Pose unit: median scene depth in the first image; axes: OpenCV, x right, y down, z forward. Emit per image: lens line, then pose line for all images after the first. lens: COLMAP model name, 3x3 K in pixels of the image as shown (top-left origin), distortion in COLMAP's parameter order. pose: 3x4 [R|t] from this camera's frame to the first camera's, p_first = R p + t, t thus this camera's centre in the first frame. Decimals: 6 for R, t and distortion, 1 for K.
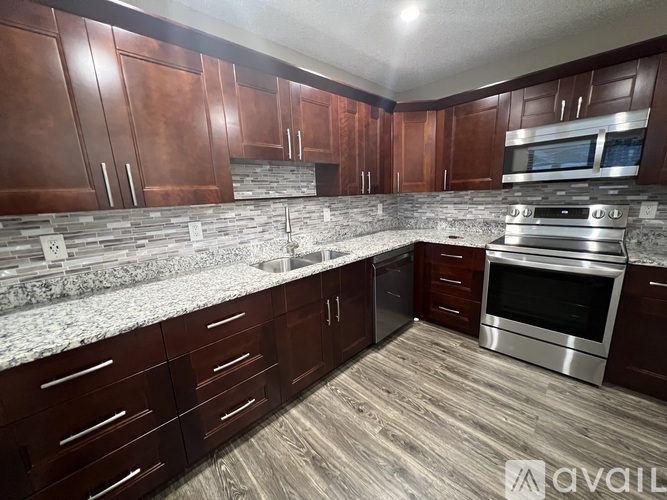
lens RADIAL K [[264.5, 0, 334.6], [0, 264.5, 250.4], [0, 0, 1]] dist [0.002967, 0.000246]
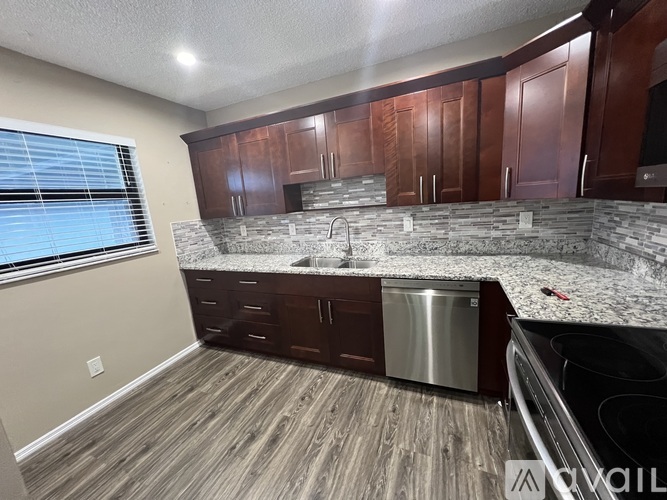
lens RADIAL K [[264.5, 0, 332.7], [0, 264.5, 250.3], [0, 0, 1]] dist [0.002967, 0.000246]
pose [[0.397117, 0.183298, -0.899277, 0.973791], [-0.132301, 0.981052, 0.141542, -0.194447], [0.908182, 0.062767, 0.413843, 0.541570]]
